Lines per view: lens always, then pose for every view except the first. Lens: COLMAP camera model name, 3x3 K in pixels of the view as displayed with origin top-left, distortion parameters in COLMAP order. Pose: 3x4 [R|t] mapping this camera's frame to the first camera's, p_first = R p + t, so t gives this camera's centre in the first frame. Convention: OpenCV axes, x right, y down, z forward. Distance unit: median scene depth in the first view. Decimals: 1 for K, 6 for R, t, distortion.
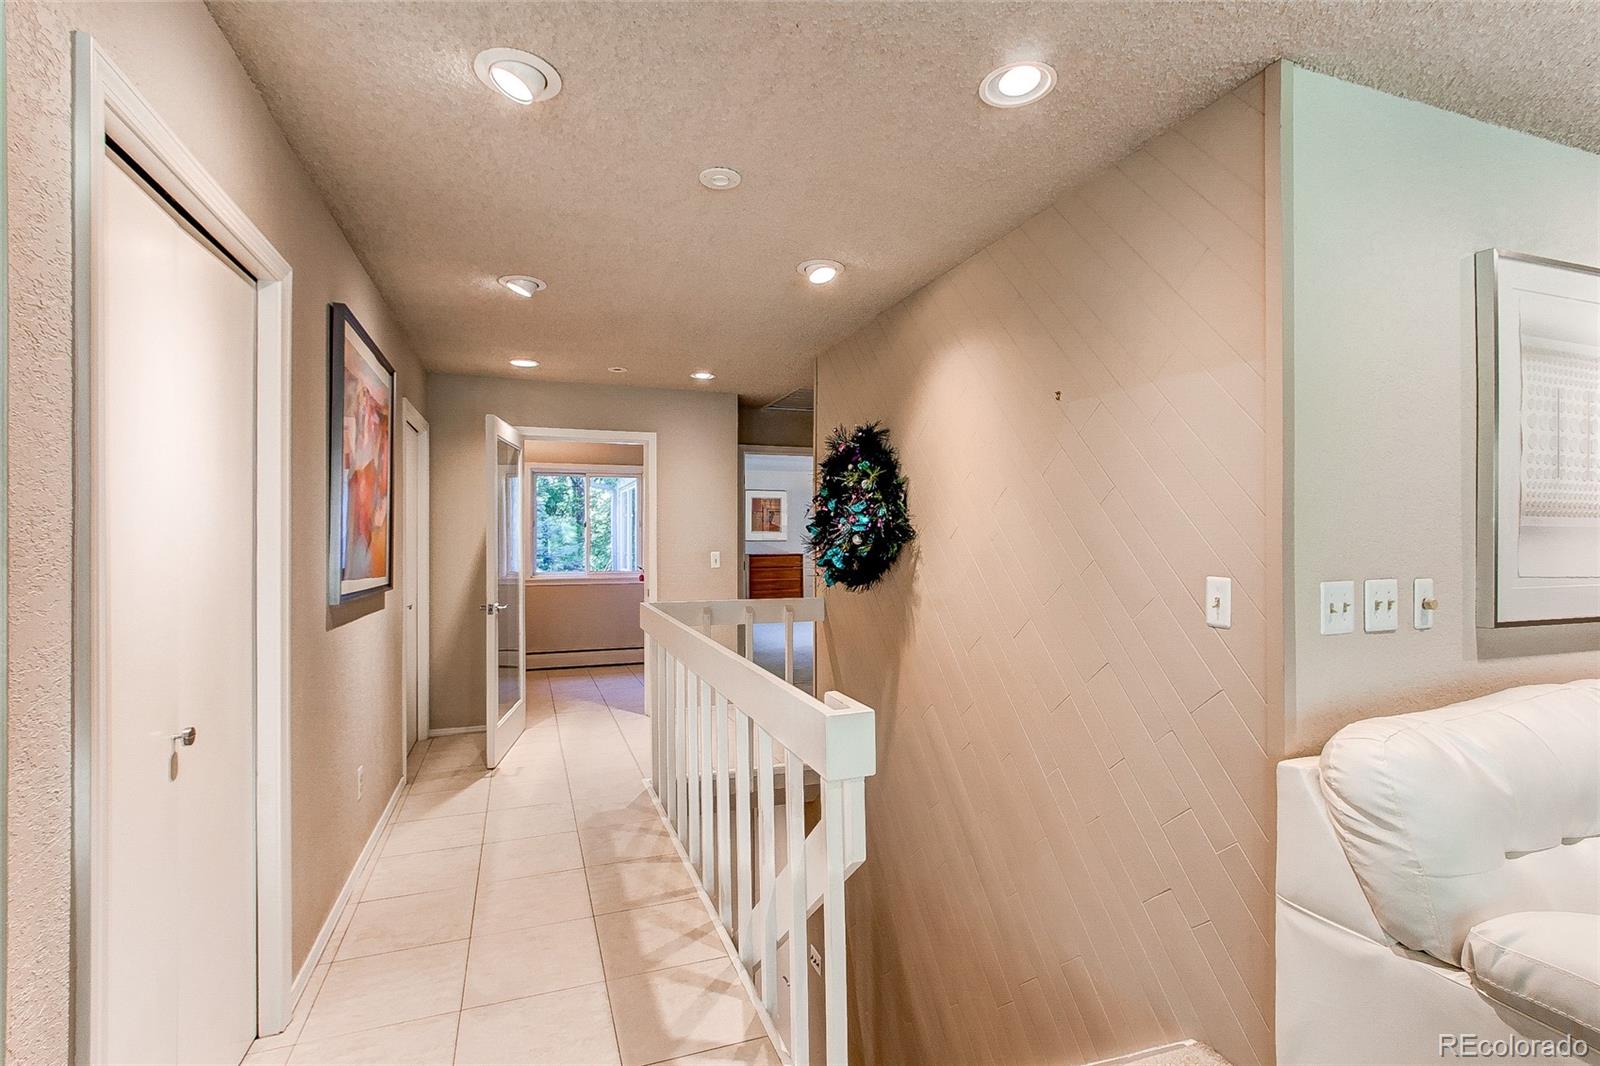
lens RADIAL K [[743.0, 0, 798.2], [0, 743.0, 537.4], [0, 0, 1]] dist [-0.011525, 0.000078]
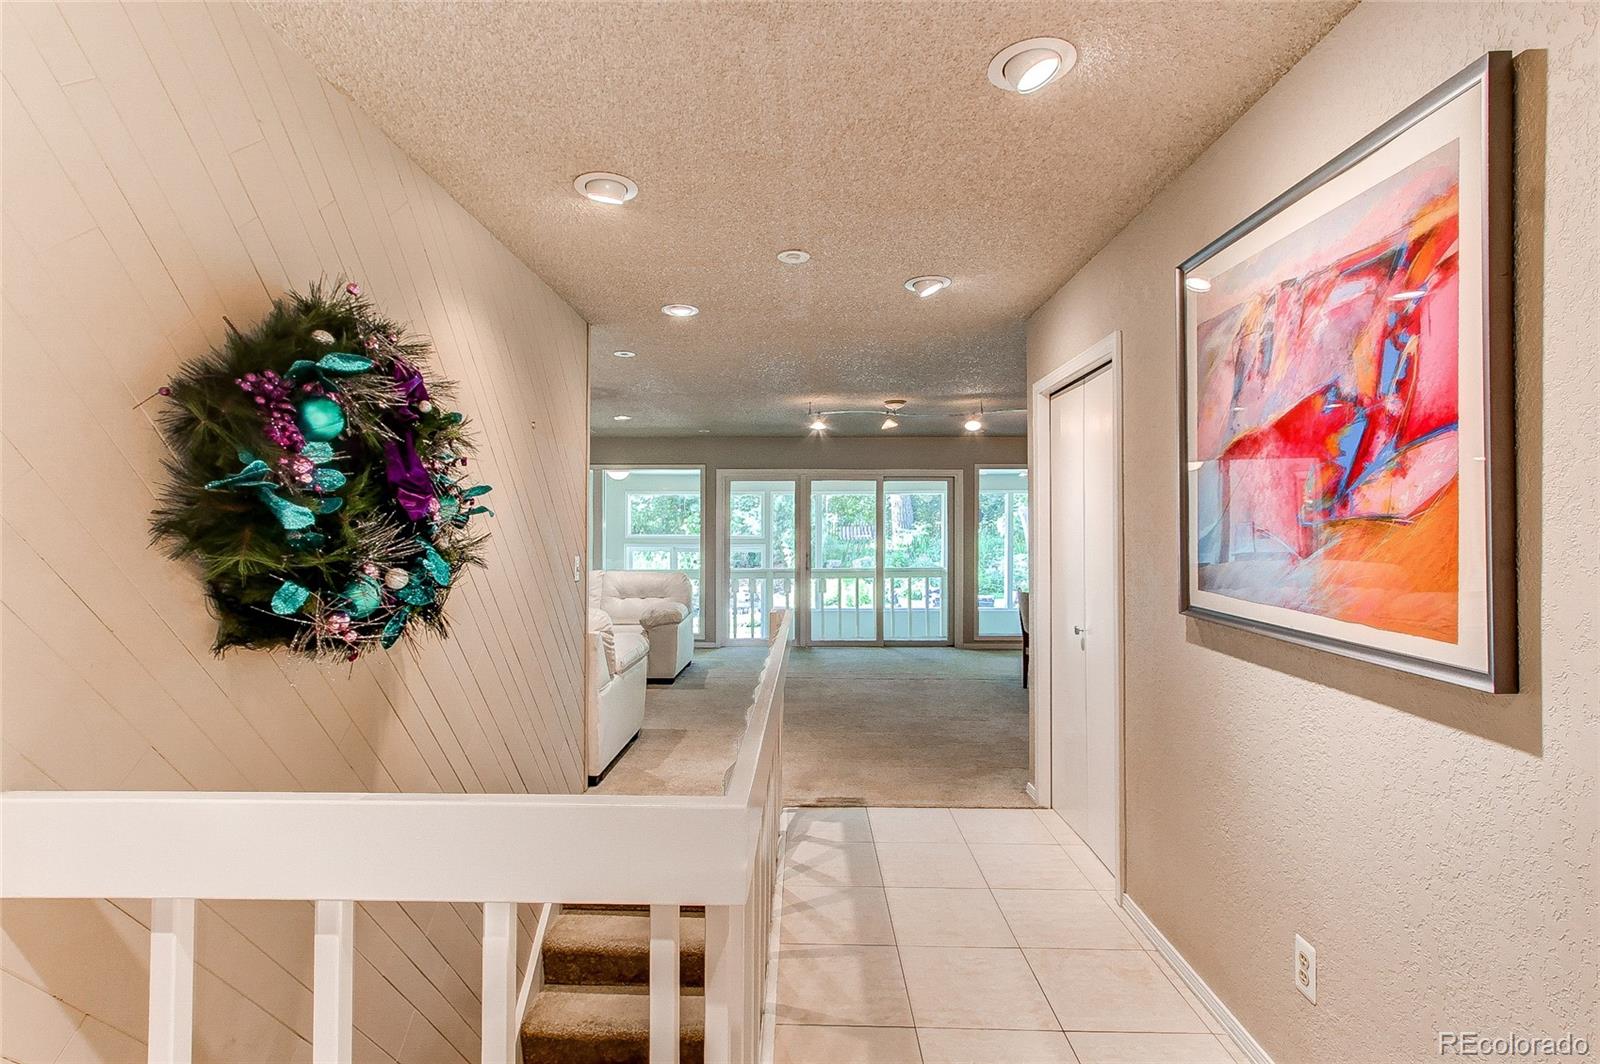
lens RADIAL K [[743.0, 0, 798.6], [0, 743.0, 528.5], [0, 0, 1]] dist [-0.011525, 0.000078]
pose [[-0.935137, 0.000170, 0.354287, -0.452328], [-0.001855, 0.999984, -0.005377, -0.002564], [-0.354282, -0.005685, -0.935121, 1.766271]]
